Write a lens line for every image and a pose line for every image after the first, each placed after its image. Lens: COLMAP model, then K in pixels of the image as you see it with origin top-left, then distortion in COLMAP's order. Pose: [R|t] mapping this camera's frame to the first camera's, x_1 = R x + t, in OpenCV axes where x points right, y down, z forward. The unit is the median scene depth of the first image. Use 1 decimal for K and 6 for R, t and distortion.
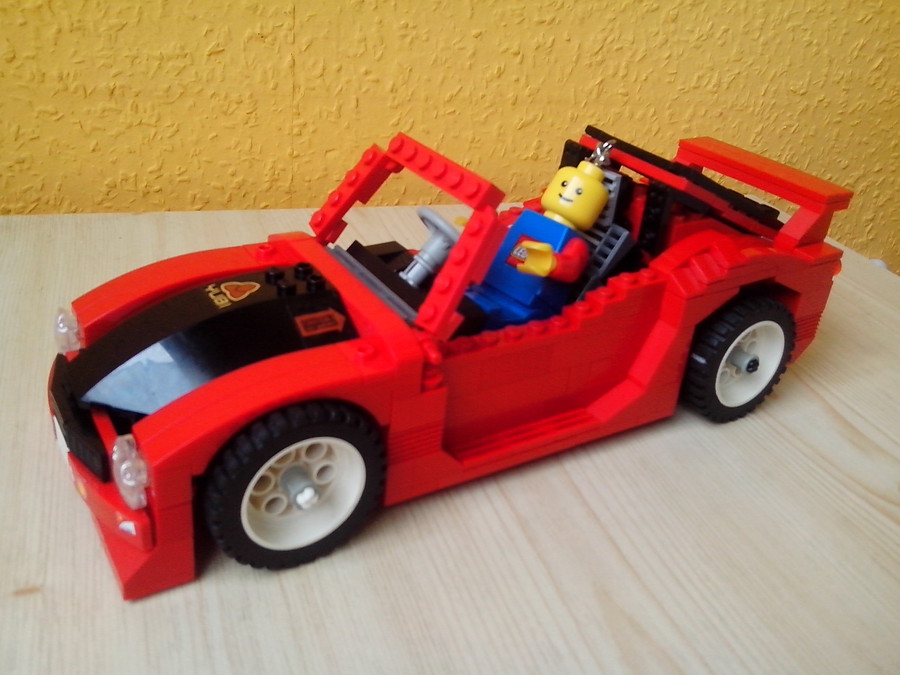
lens RADIAL K [[855.1, 0, 462.2], [0, 855.1, 327.4], [0, 0, 1]] dist [-0.027552, 0.000000]
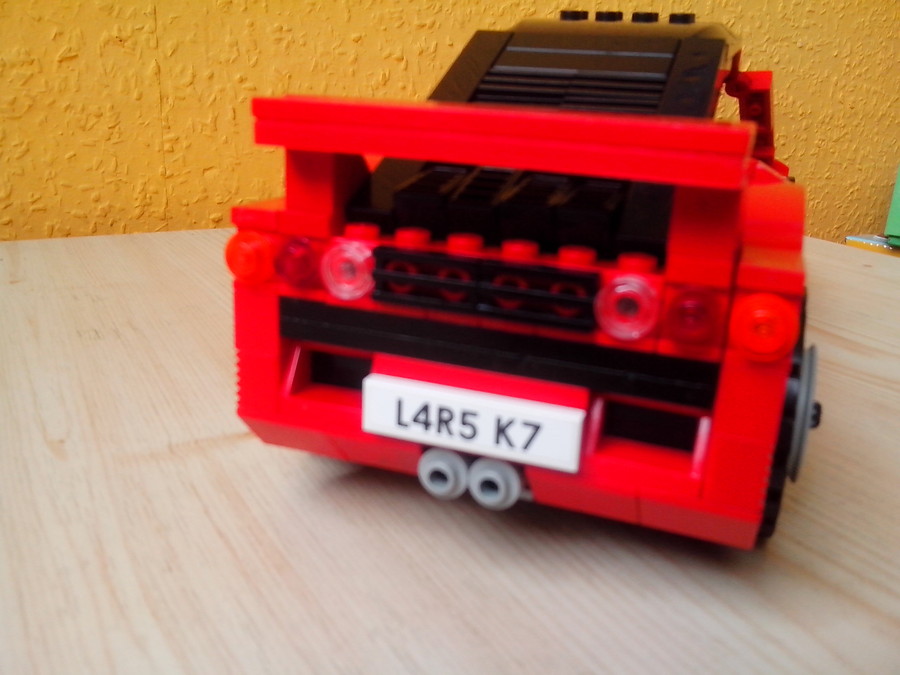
lens RADIAL K [[855.1, 0, 472.7], [0, 855.1, 328.3], [0, 0, 1]] dist [-0.027552, 0.000000]
pose [[0.979868, -0.114692, 0.163413, -0.050011], [0.139820, 0.978497, -0.151639, 0.137612], [-0.142507, 0.171434, 0.974834, 0.121189]]
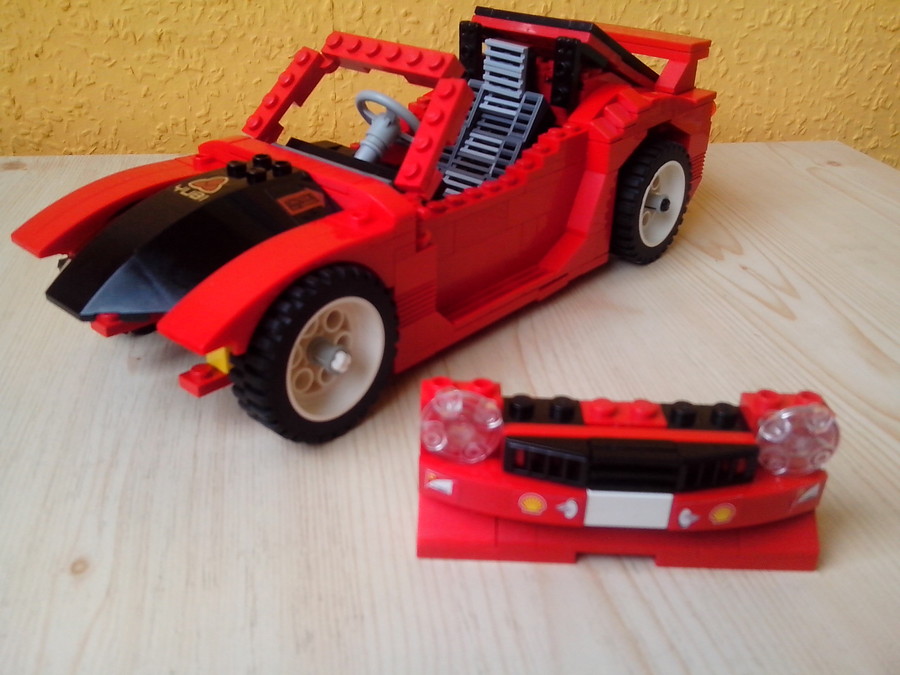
lens RADIAL K [[855.1, 0, 461.6], [0, 855.1, 333.9], [0, 0, 1]] dist [-0.027552, 0.000000]
pose [[0.983866, 0.016591, -0.178136, 0.138204], [-0.018272, 0.999803, -0.007797, 0.083955], [0.177971, 0.010926, 0.983975, 0.034009]]
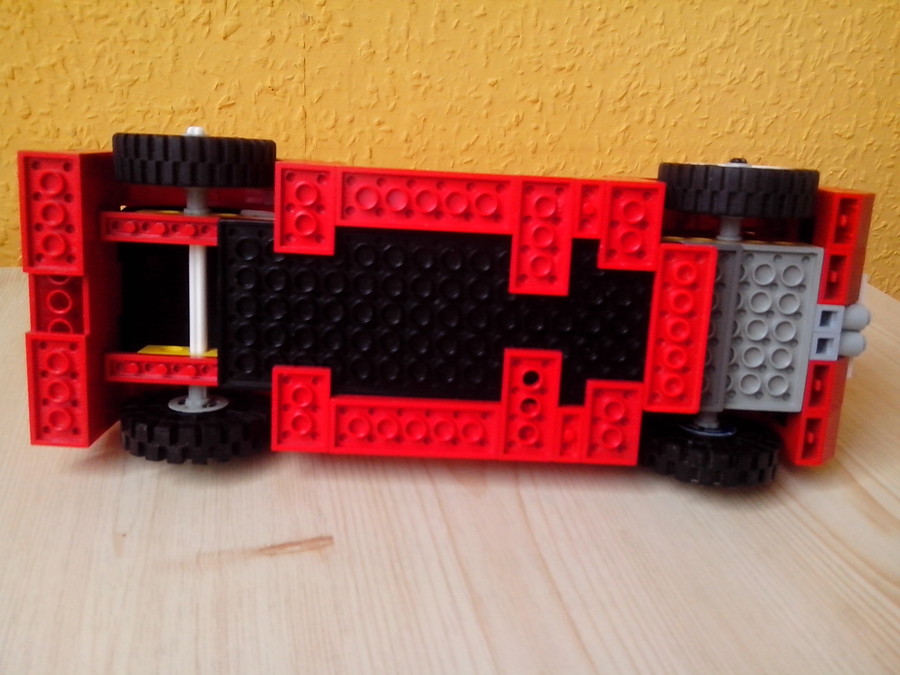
lens RADIAL K [[855.1, 0, 462.5], [0, 855.1, 324.8], [0, 0, 1]] dist [-0.027552, 0.000000]
pose [[0.995035, 0.004501, -0.099421, 0.084737], [-0.010528, 0.998132, -0.060180, -0.006878], [0.098965, 0.060928, 0.993224, 0.040681]]
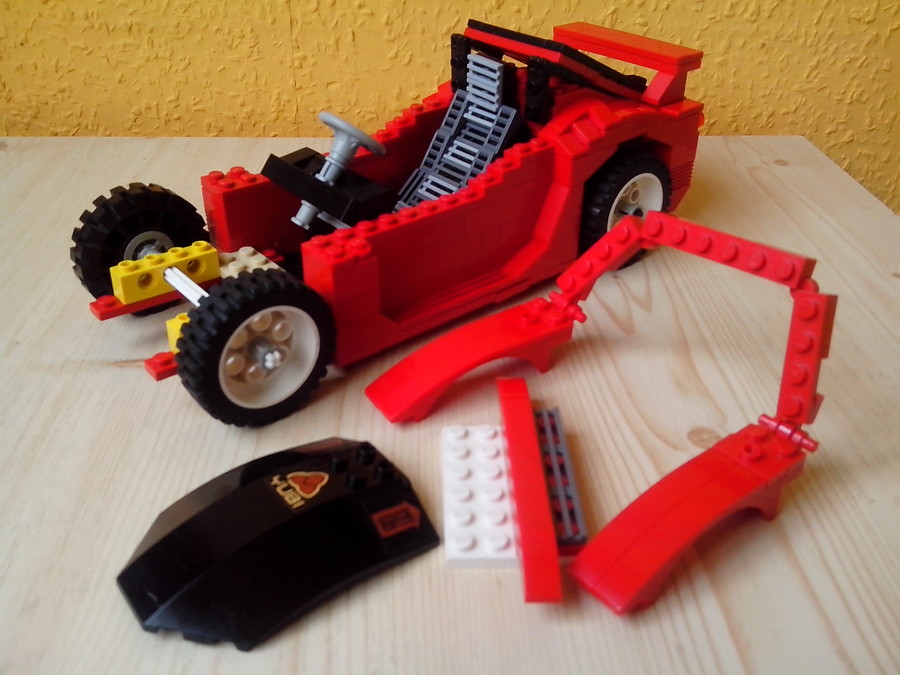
lens RADIAL K [[855.1, 0, 471.3], [0, 855.1, 331.4], [0, 0, 1]] dist [-0.027552, 0.000000]
pose [[0.955558, 0.078472, -0.284167, 0.350523], [-0.064990, 0.996281, 0.056578, 0.029579], [0.287550, -0.035596, 0.957104, 0.030325]]
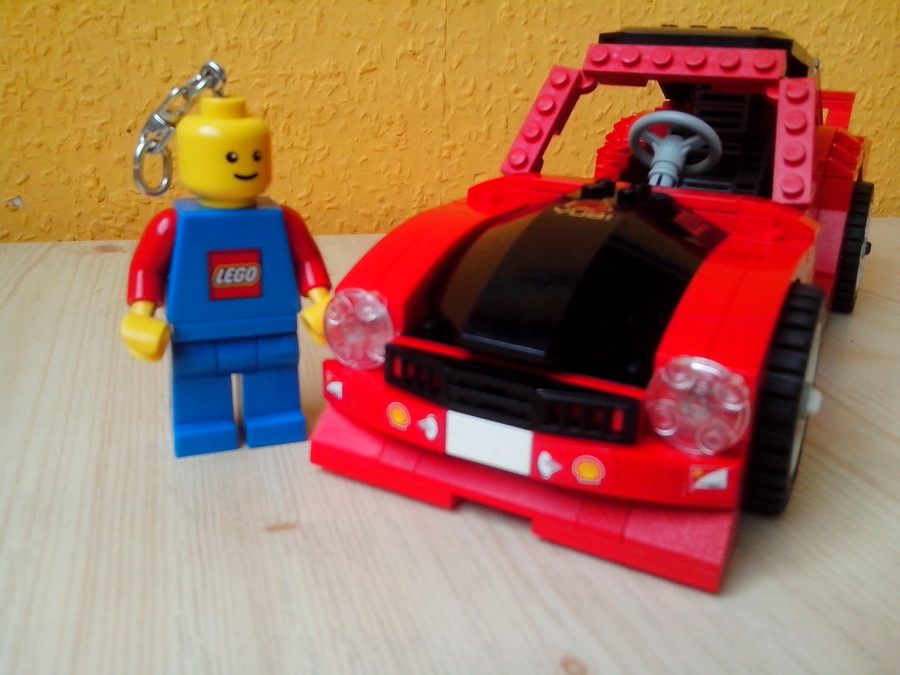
lens RADIAL K [[855.1, 0, 445.2], [0, 855.1, 345.9], [0, 0, 1]] dist [-0.027552, 0.000000]
pose [[0.996339, -0.046097, -0.071999, -0.139065], [0.035067, 0.988430, -0.147570, 0.126812], [0.077969, 0.144505, 0.986427, 0.088474]]
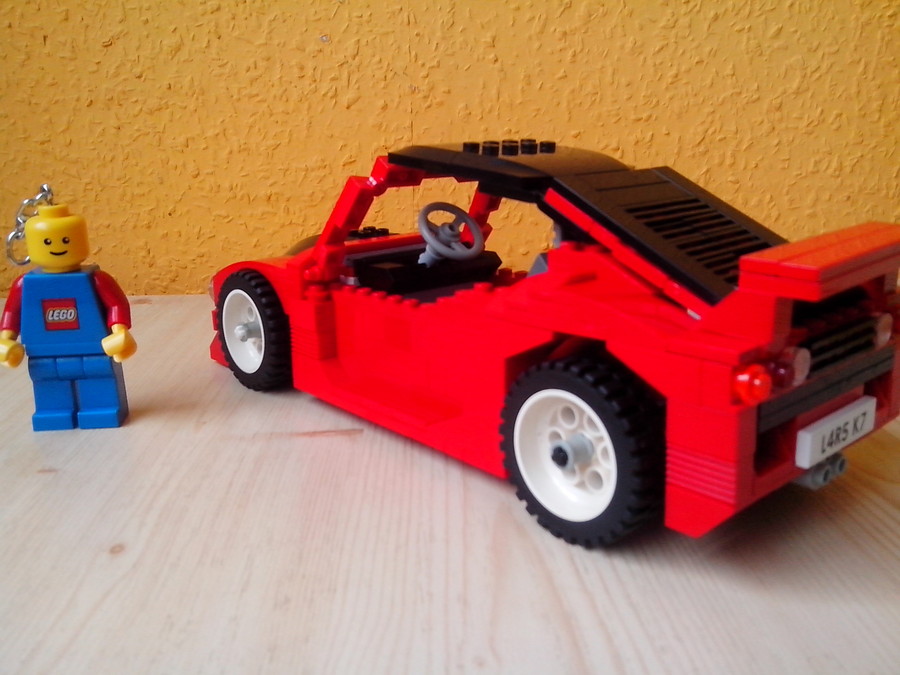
lens RADIAL K [[855.1, 0, 459.3], [0, 855.1, 336.6], [0, 0, 1]] dist [-0.027552, 0.000000]
pose [[0.943352, -0.033600, -0.330089, 0.242210], [-0.044733, 0.972897, -0.226871, 0.180254], [0.328765, 0.228785, 0.916281, -0.011863]]
